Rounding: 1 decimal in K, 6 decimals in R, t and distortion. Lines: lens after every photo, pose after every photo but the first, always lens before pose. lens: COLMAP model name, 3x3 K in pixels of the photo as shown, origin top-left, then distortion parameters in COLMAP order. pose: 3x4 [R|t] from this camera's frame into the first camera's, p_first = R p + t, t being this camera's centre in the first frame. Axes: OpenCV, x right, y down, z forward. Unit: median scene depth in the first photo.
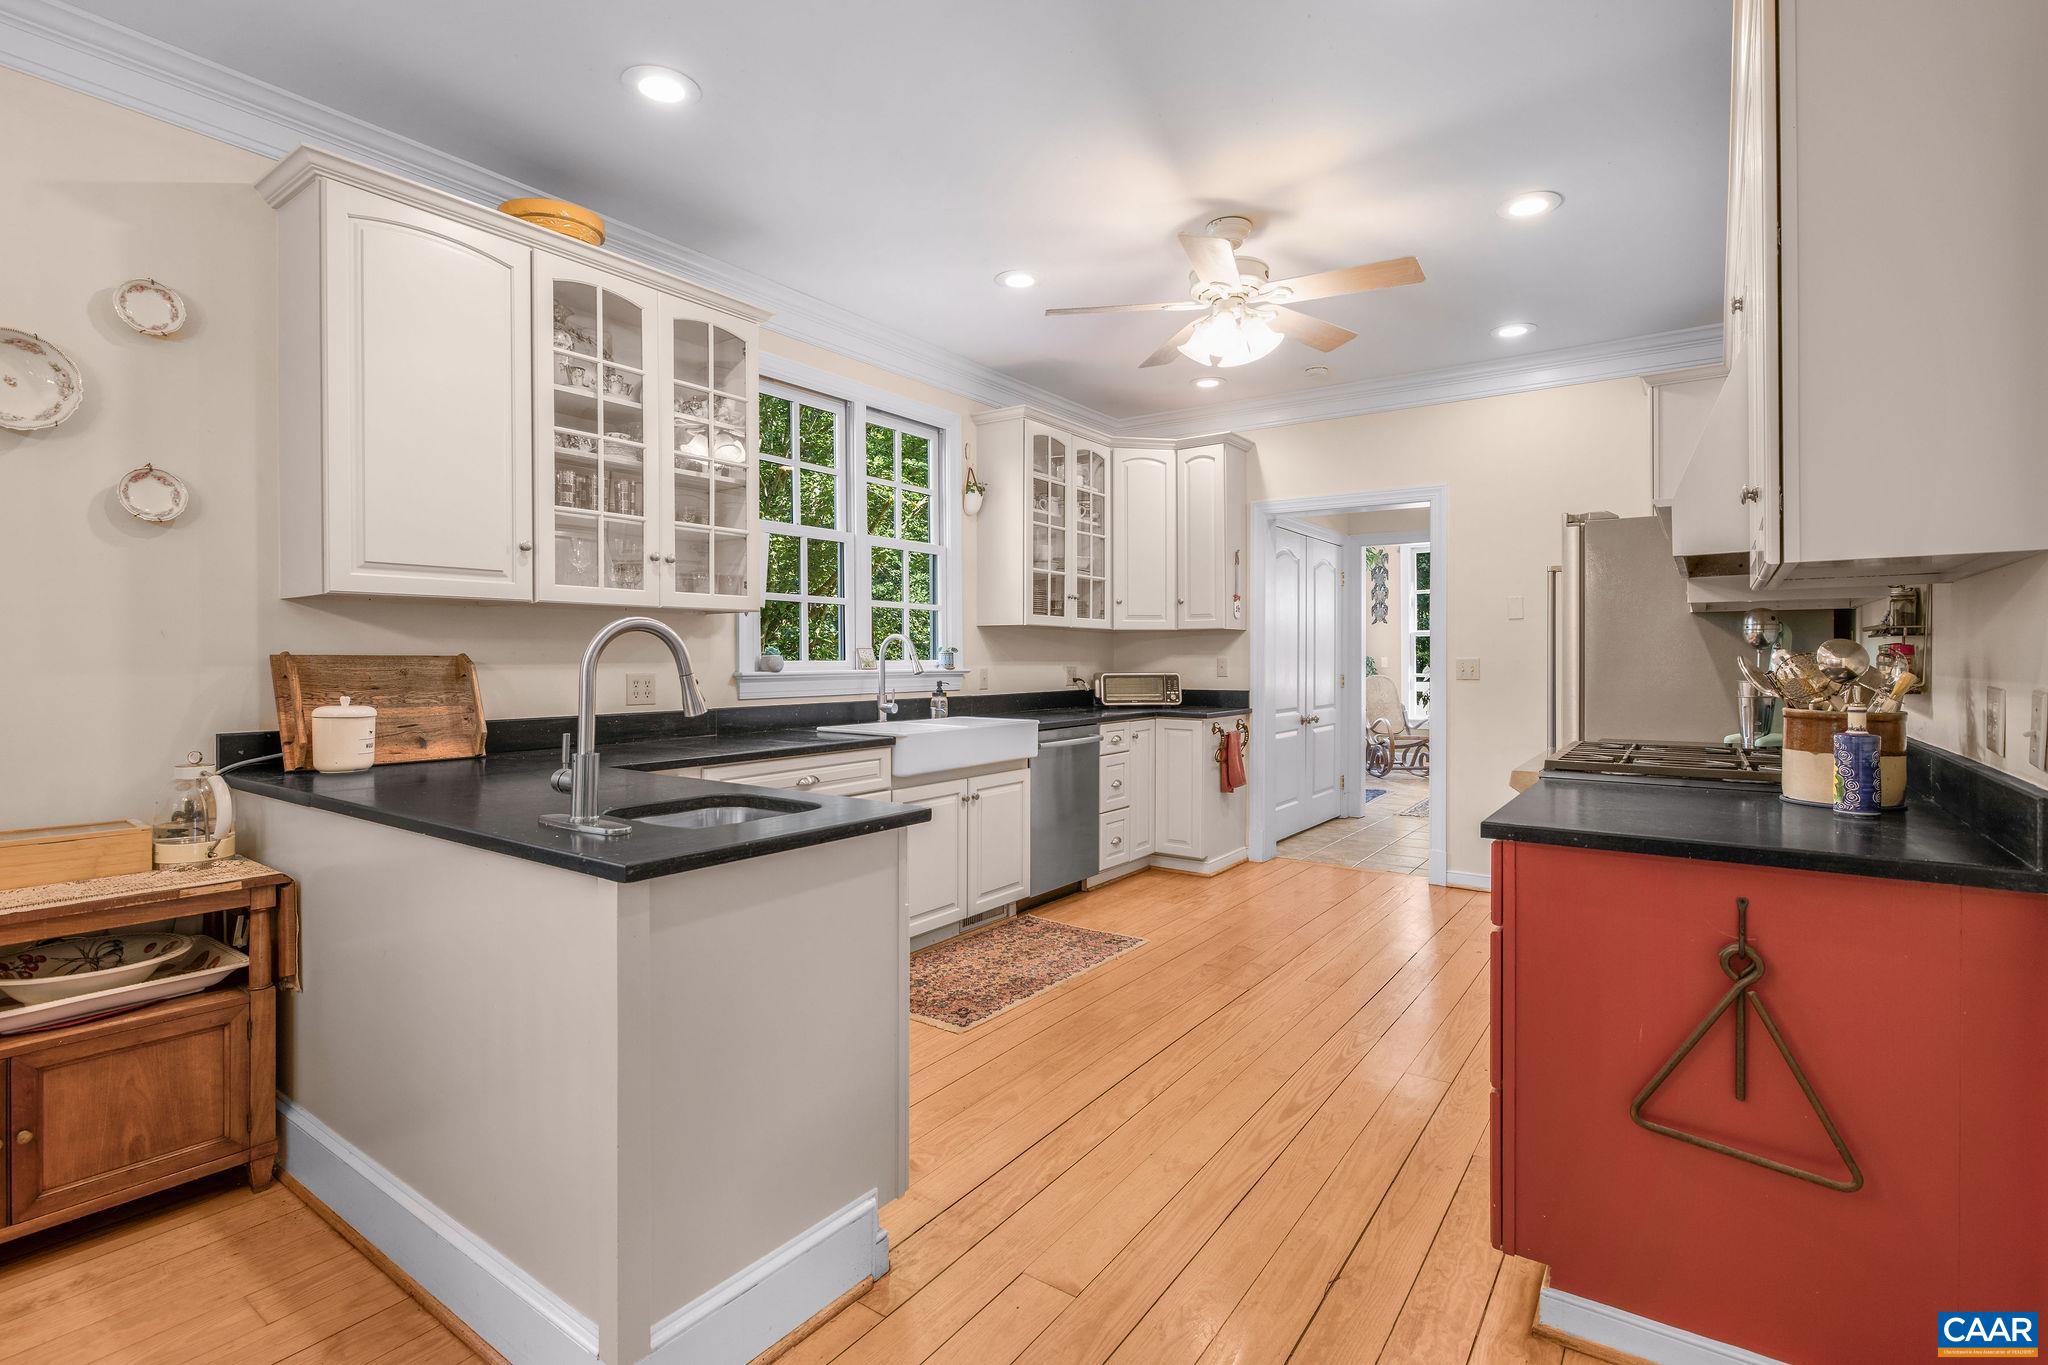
lens RADIAL K [[961.4, 0, 1021.8], [0, 961.4, 667.8], [0, 0, 1]] dist [0.000003, -0.000002]
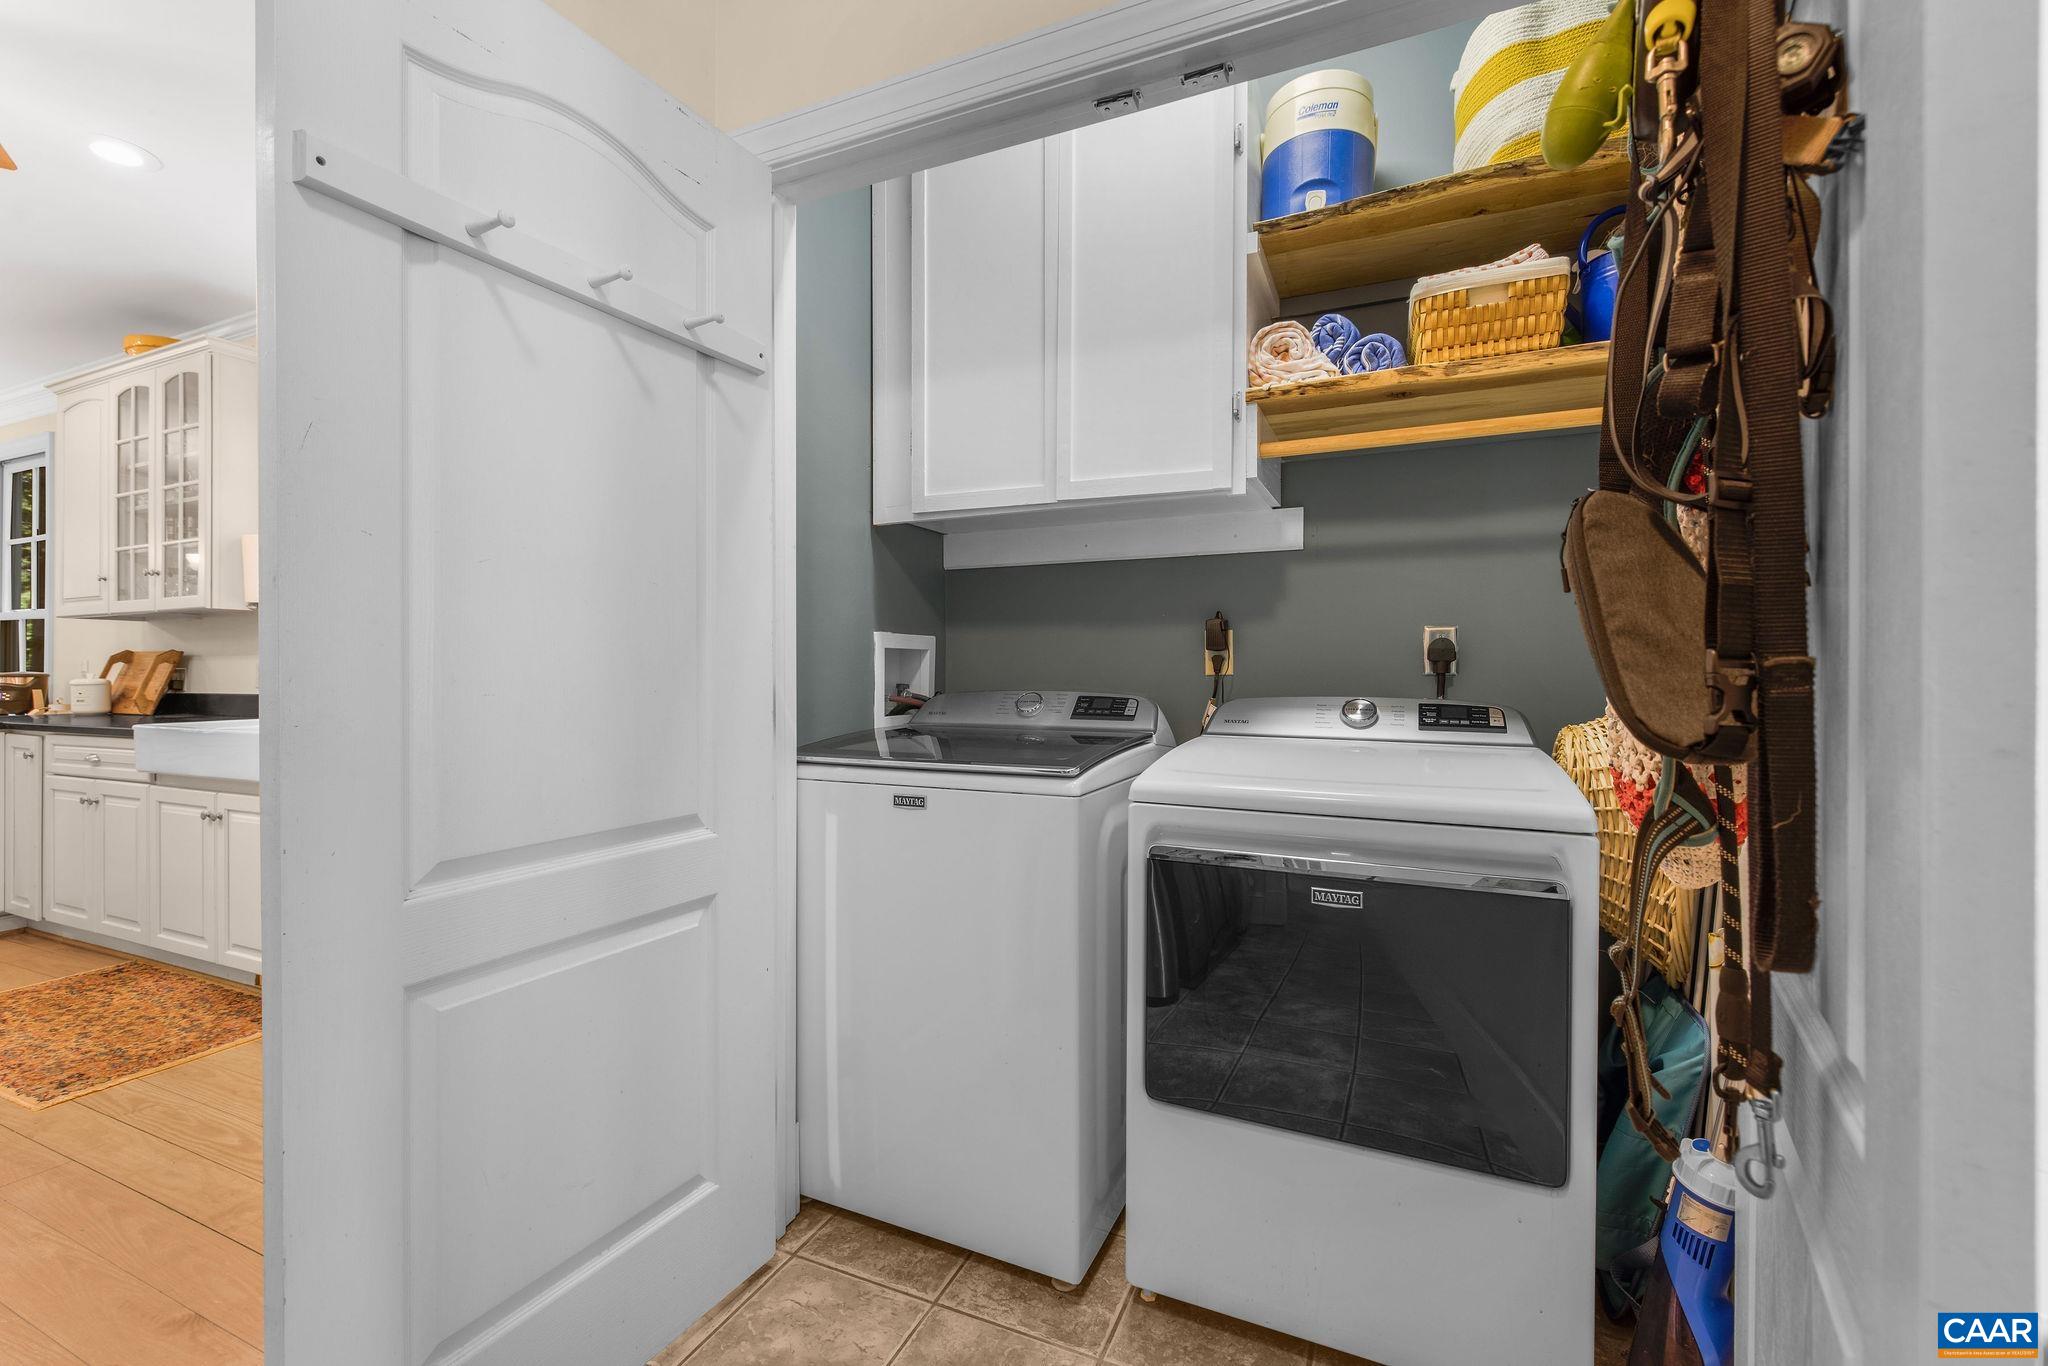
lens RADIAL K [[875.2, 0, 1026.7], [0, 875.2, 677.1], [0, 0, 1]] dist [-0.001231, -0.000148]
pose [[0.191557, 0.008789, -0.981442, 0.548028], [-0.008192, 0.999939, 0.007355, 0.004505], [0.981447, 0.006631, 0.191617, 1.050788]]
